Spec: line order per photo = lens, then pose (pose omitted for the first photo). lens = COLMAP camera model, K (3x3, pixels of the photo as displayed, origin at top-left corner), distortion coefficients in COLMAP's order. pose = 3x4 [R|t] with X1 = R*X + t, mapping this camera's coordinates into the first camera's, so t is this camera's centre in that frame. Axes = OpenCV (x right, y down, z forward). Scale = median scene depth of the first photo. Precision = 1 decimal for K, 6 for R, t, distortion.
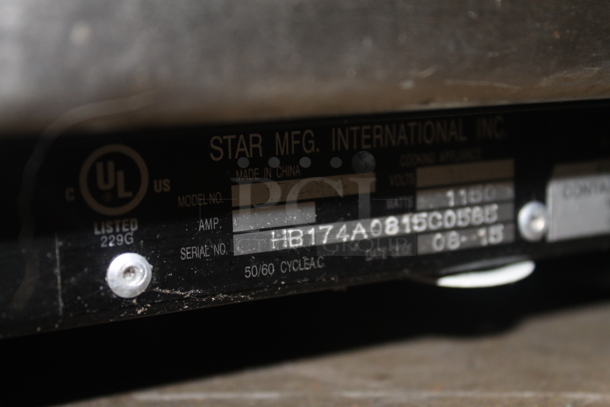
lens RADIAL K [[1061.0, 0, 305.0], [0, 1061.0, 203.5], [0, 0, 1]] dist [-0.030957, -0.046227]
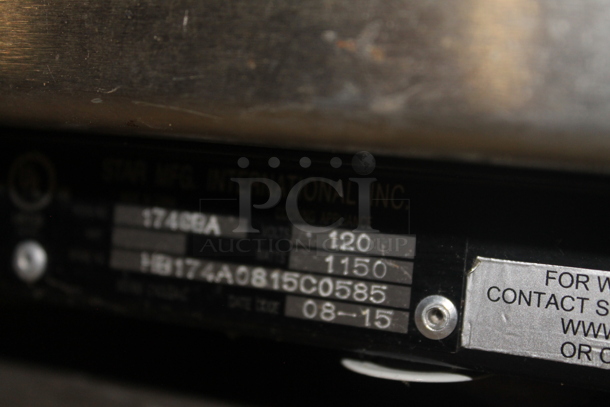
lens RADIAL K [[1061.0, 0, 305.0], [0, 1061.0, 203.5], [0, 0, 1]] dist [-0.030957, -0.046227]
pose [[0.615335, 0.094119, -0.782627, 0.868345], [-0.228003, 0.971658, -0.062413, 0.006118], [0.754571, 0.216846, 0.619354, 0.417606]]
